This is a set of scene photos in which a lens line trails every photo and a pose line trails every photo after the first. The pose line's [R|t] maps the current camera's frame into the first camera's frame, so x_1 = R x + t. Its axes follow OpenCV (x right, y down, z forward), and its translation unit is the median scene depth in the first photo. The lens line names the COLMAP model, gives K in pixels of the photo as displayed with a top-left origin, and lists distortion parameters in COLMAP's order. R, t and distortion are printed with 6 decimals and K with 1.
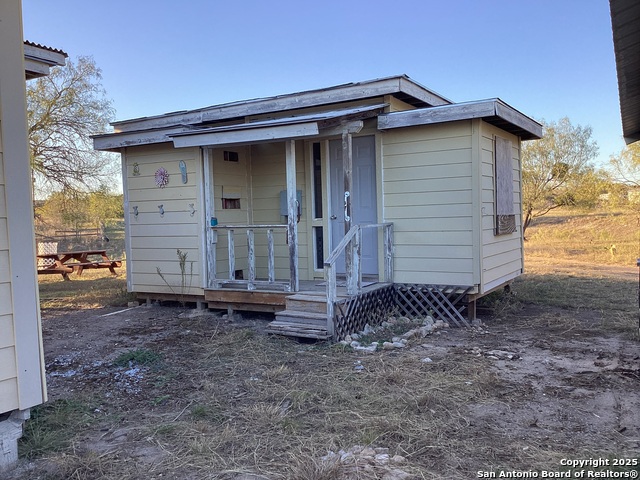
lens RADIAL K [[582.6, 0, 317.7], [0, 582.6, 239.7], [0, 0, 1]] dist [0.116539, -0.215507]
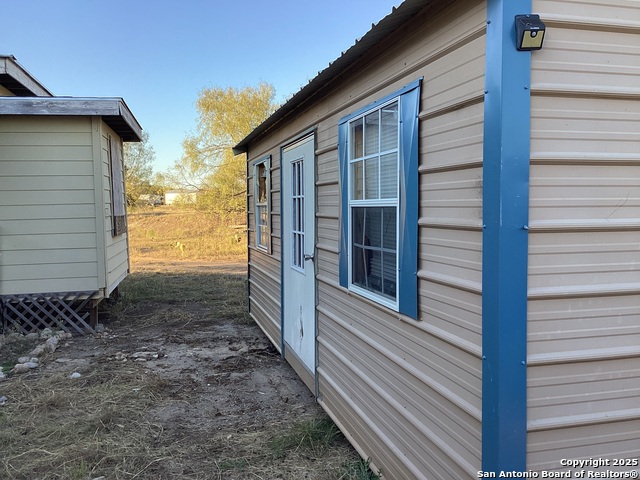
lens RADIAL K [[581.4, 0, 320.0], [0, 581.4, 240.0], [0, 0, 1]] dist [-0.001923, -0.015598]
pose [[0.725111, -0.031417, 0.687915, -0.139669], [0.029461, 0.999459, 0.014591, -0.006970], [-0.688001, 0.009687, 0.725645, 0.071922]]
